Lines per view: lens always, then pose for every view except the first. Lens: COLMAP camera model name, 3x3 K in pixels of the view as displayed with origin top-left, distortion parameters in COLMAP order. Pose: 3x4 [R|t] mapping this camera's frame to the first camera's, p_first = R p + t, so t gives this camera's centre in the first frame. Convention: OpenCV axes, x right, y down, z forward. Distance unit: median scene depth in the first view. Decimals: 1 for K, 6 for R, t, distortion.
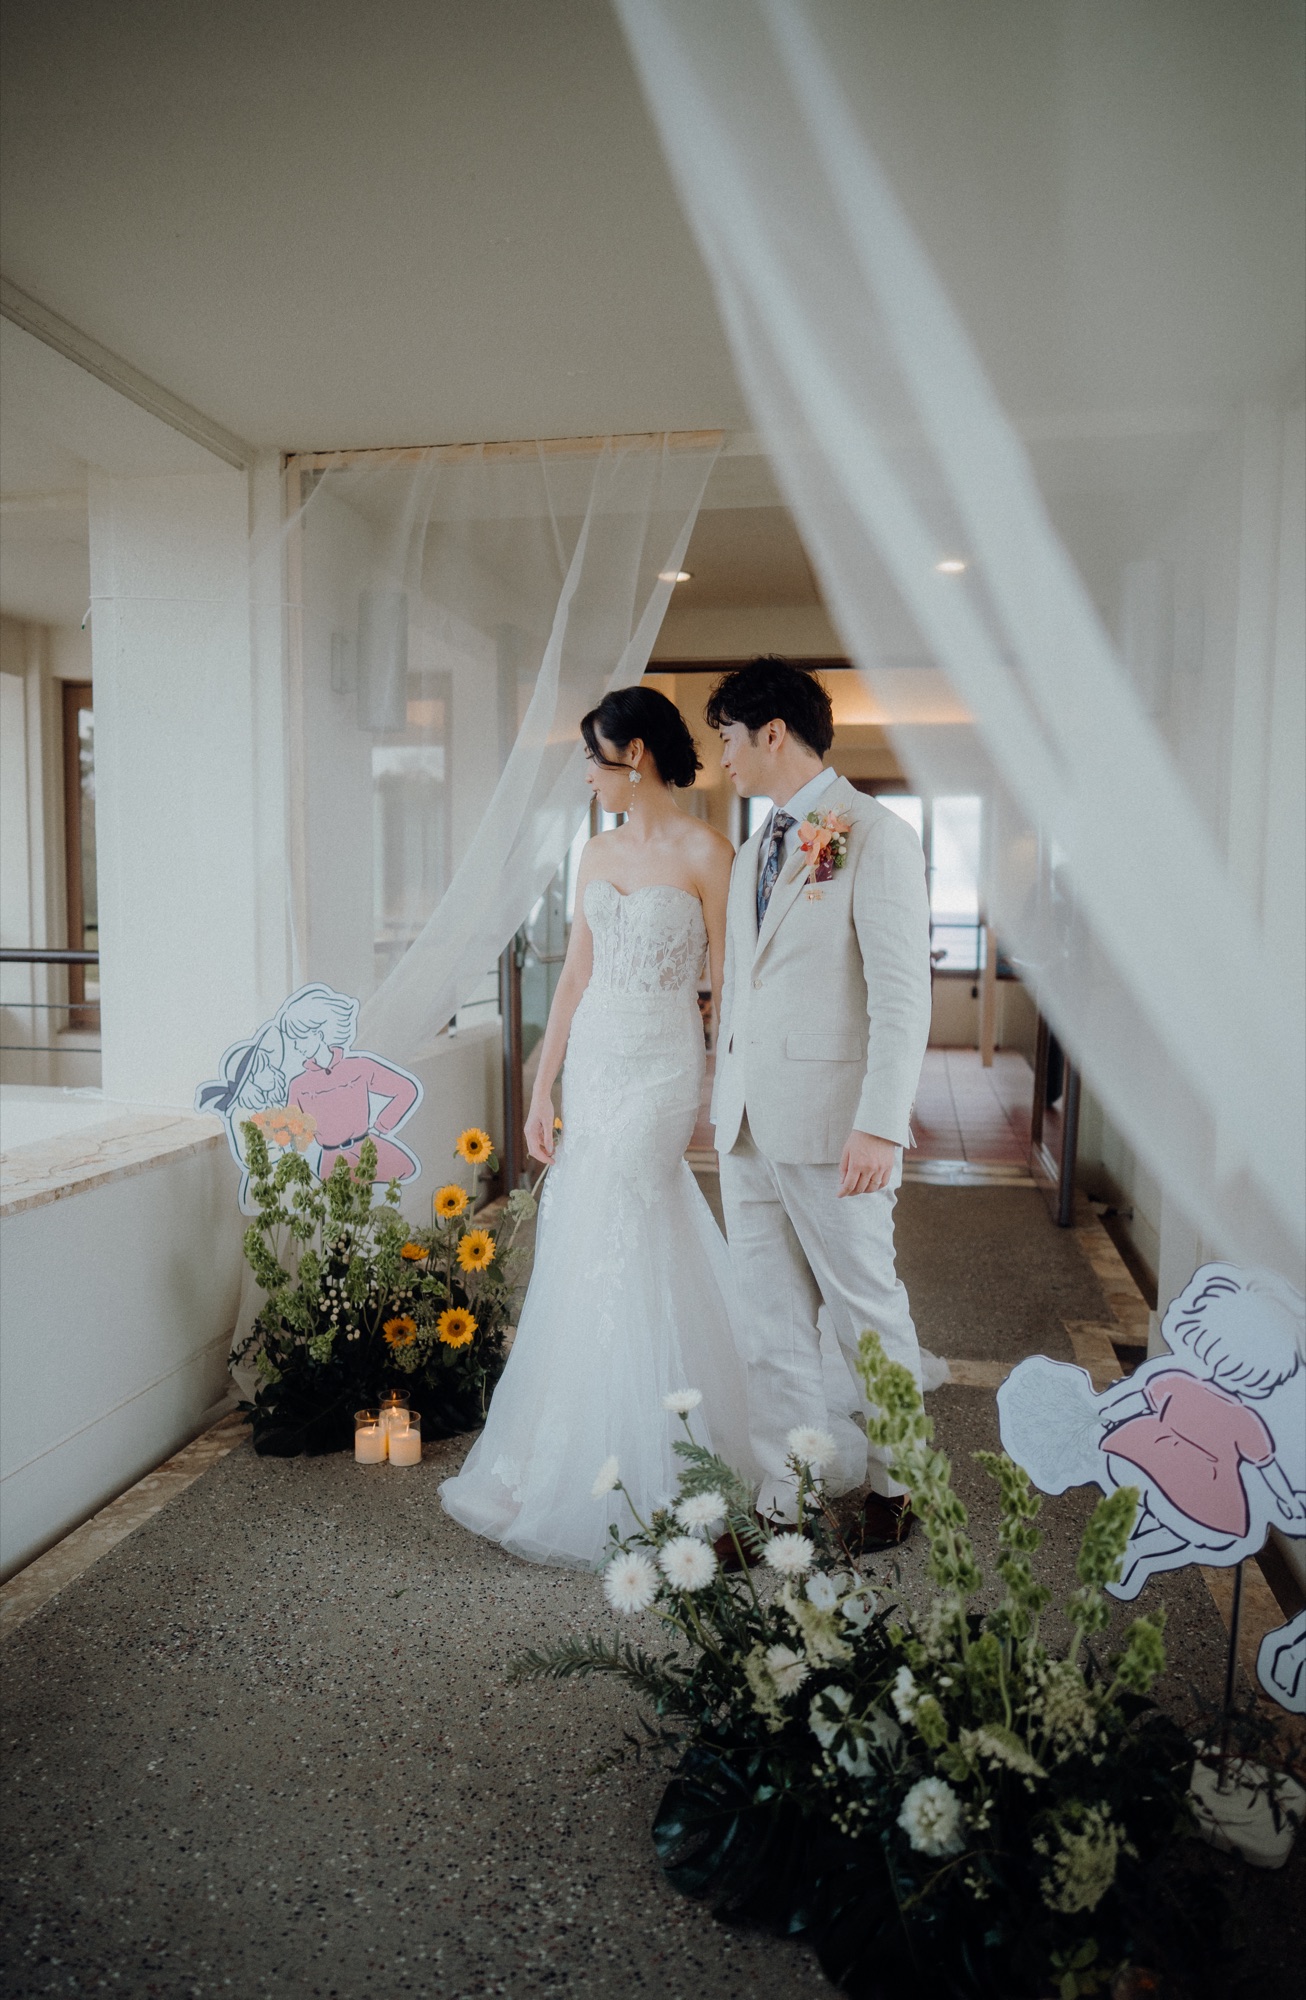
lens RADIAL K [[1350.6, 0, 623.6], [0, 1350.6, 996.8], [0, 0, 1]] dist [-0.019771, 0.039242]
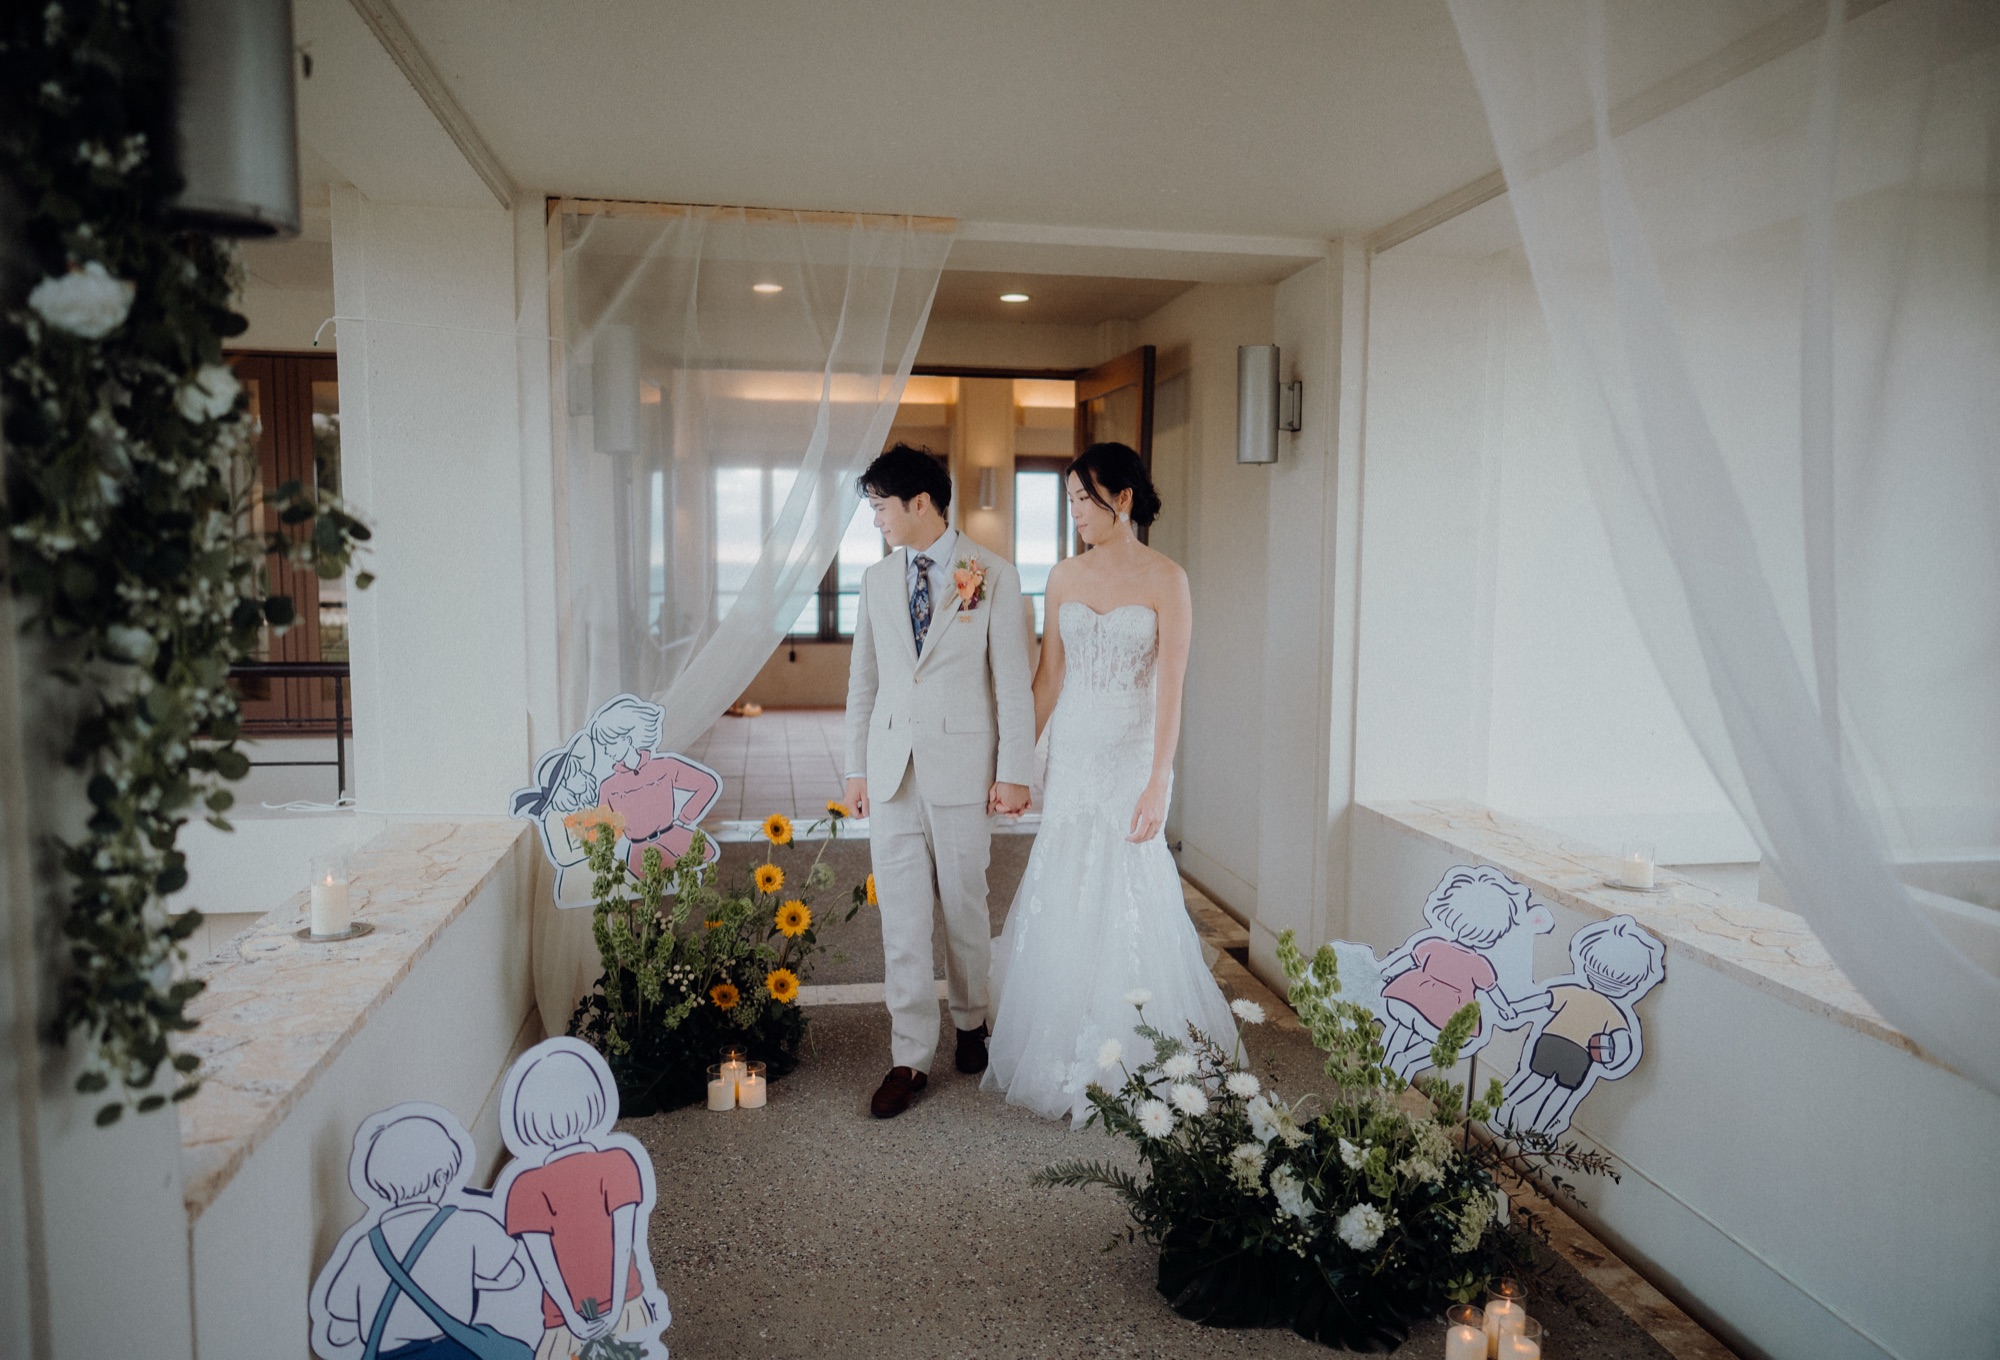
lens RADIAL K [[1380.5, 0, 1000.0], [0, 1380.5, 680.0], [0, 0, 1]] dist [-0.002290, -0.001037]
pose [[0.930313, -0.035434, 0.365051, -0.636944], [0.027907, 0.999276, 0.025877, -0.075022], [-0.365703, -0.013886, 0.930628, -0.295552]]
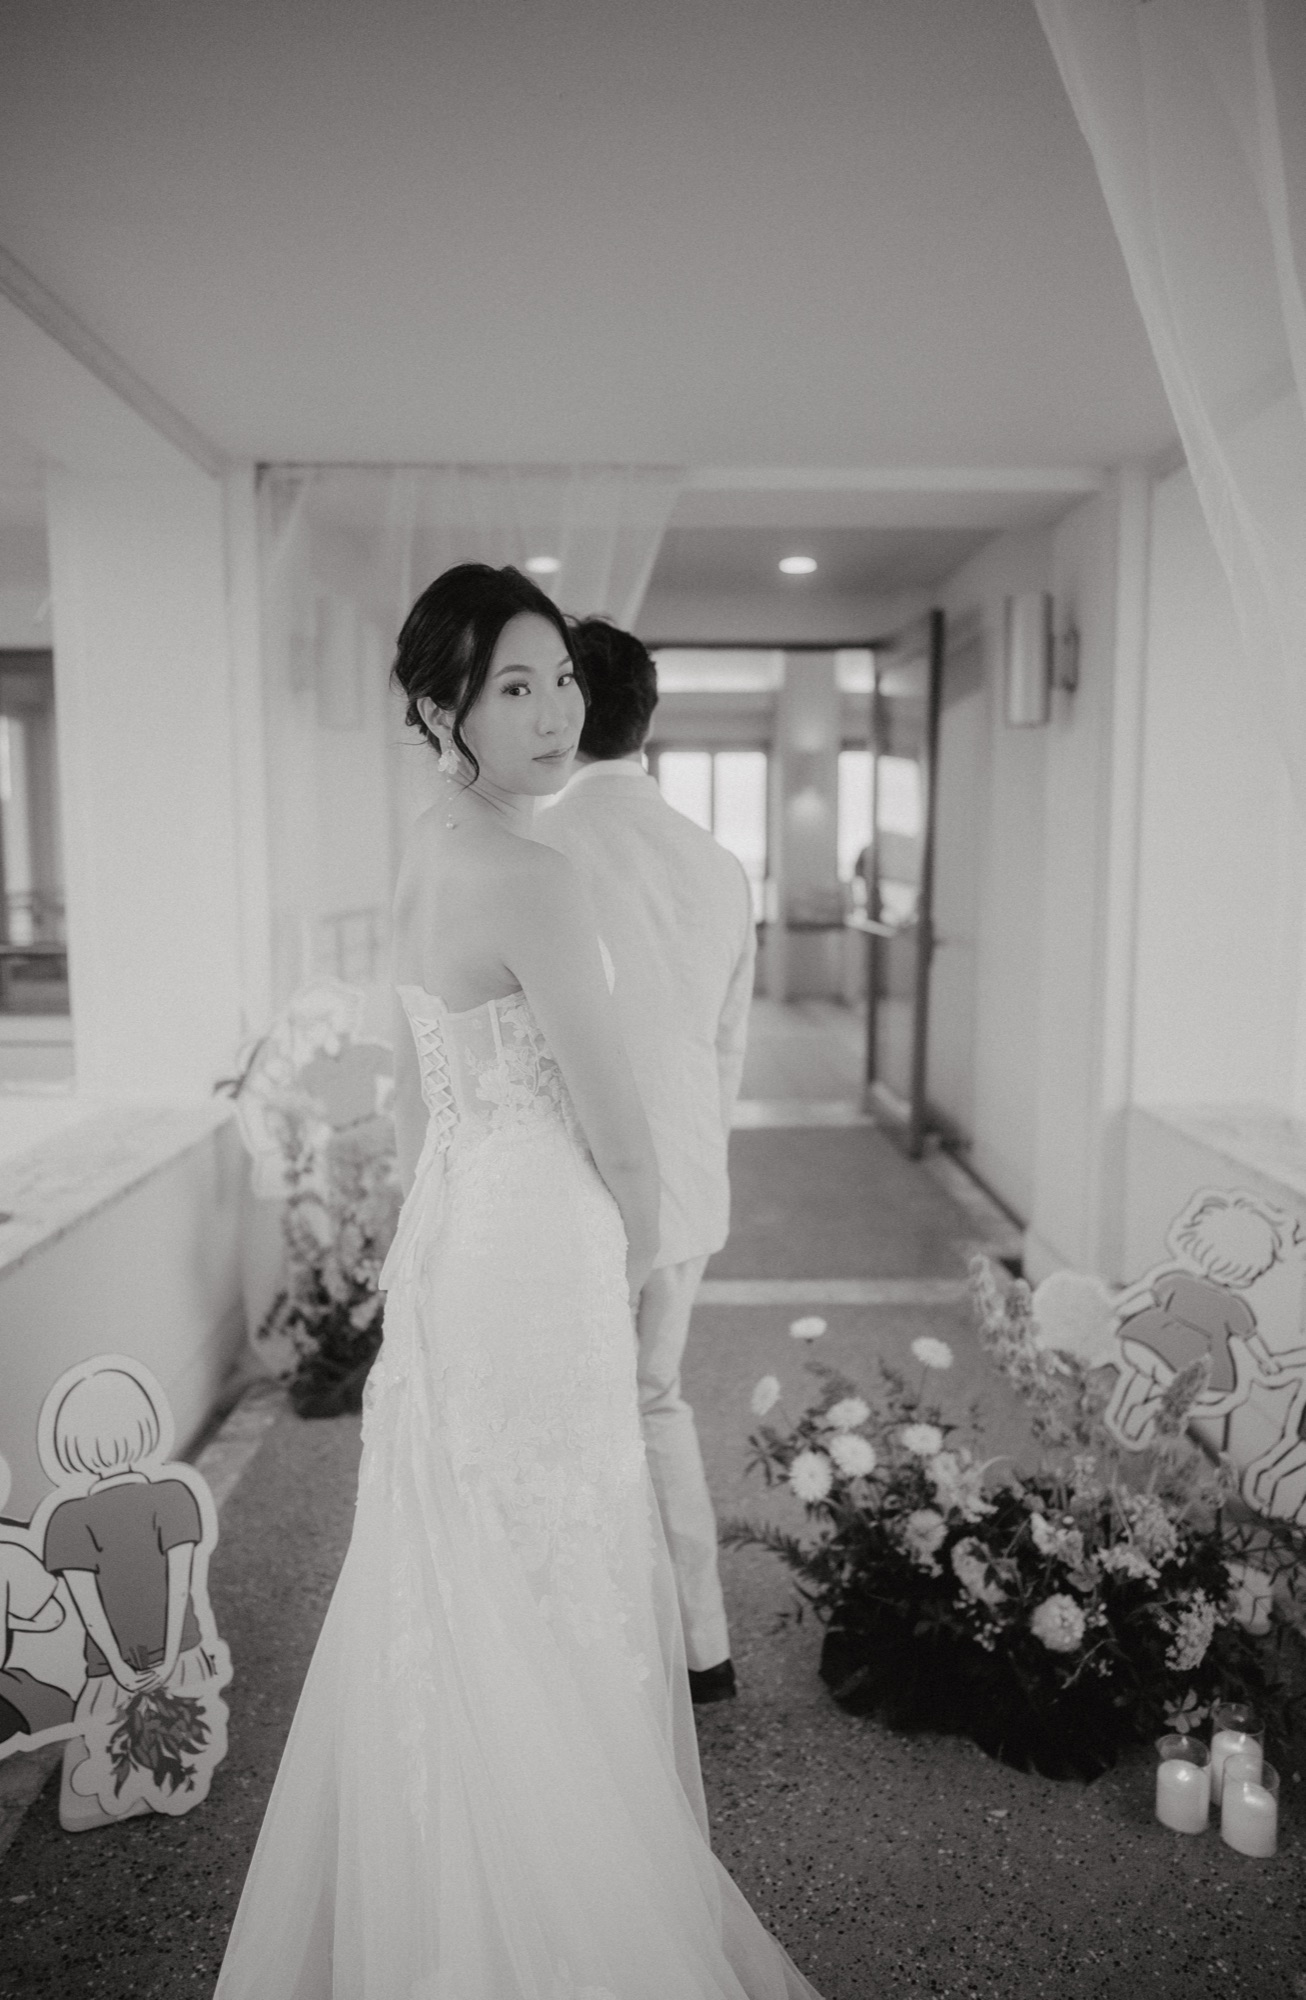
lens RADIAL K [[1342.3, 0, 643.4], [0, 1342.3, 975.6], [0, 0, 1]] dist [-0.007363, 0.022944]
pose [[0.977298, -0.032028, 0.209435, -0.365059], [0.026855, 0.999261, 0.027497, -0.058646], [-0.210160, -0.021248, 0.977436, -0.153481]]
